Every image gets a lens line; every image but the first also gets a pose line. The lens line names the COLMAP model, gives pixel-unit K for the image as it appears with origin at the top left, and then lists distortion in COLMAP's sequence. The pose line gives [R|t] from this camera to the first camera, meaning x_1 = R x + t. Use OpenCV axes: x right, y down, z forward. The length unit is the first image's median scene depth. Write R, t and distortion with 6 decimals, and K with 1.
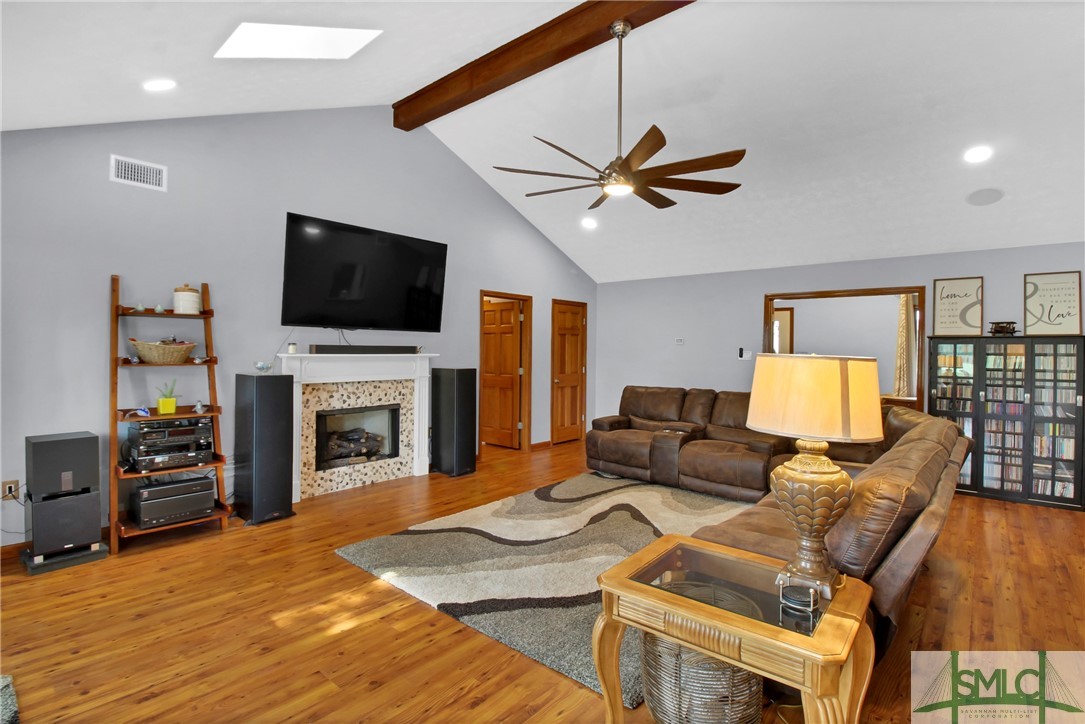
lens RADIAL K [[520.9, 0, 545.5], [0, 520.9, 354.2], [0, 0, 1]] dist [-0.005870, -0.001888]
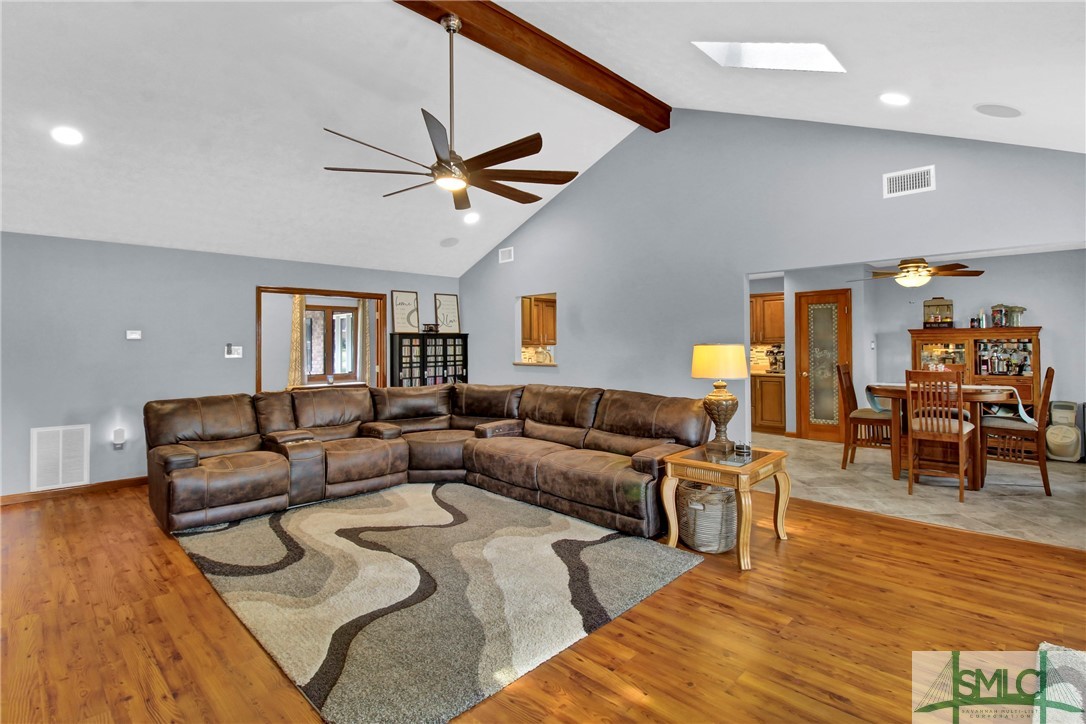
lens RADIAL K [[521.3, 0, 557.9], [0, 521.3, 342.6], [0, 0, 1]] dist [-0.005870, -0.001888]
pose [[0.060441, -0.011023, 0.998111, -0.665815], [0.020617, 0.999739, 0.009792, -0.017191], [-0.997959, 0.019986, 0.060652, 0.591992]]
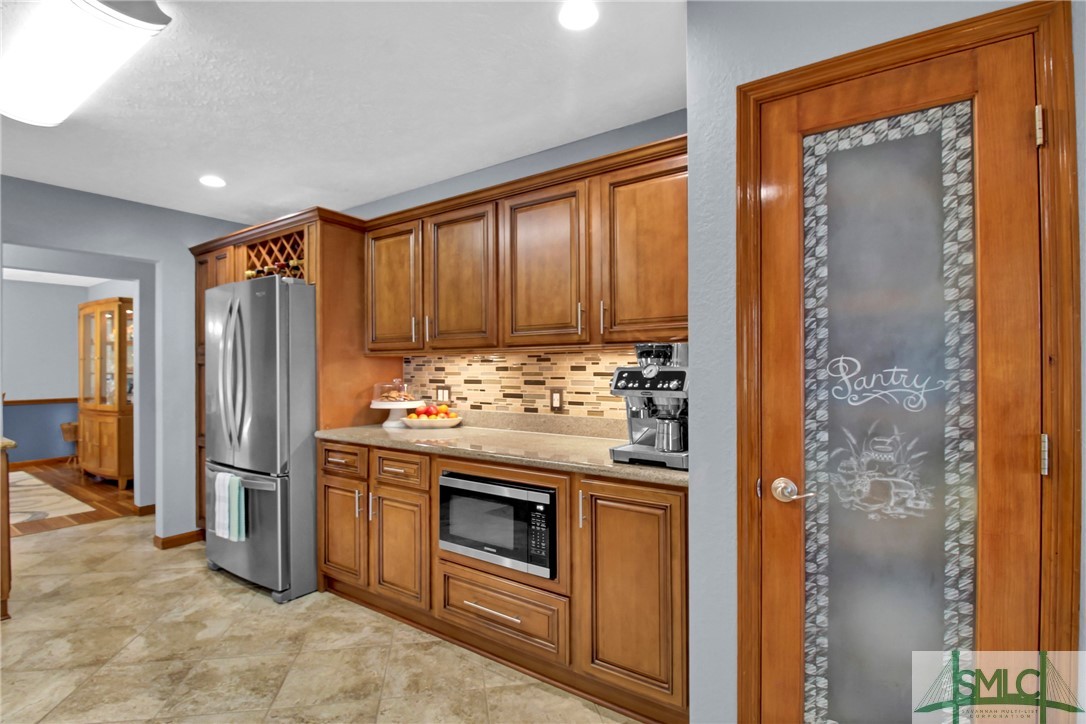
lens RADIAL K [[521.3, 0, 543.6], [0, 521.3, 364.4], [0, 0, 1]] dist [-0.005870, -0.001888]
pose [[-0.086440, -0.006221, 0.996238, 0.730822], [0.011219, 0.999911, 0.007217, 0.033805], [-0.996194, 0.011800, -0.086362, 0.084786]]
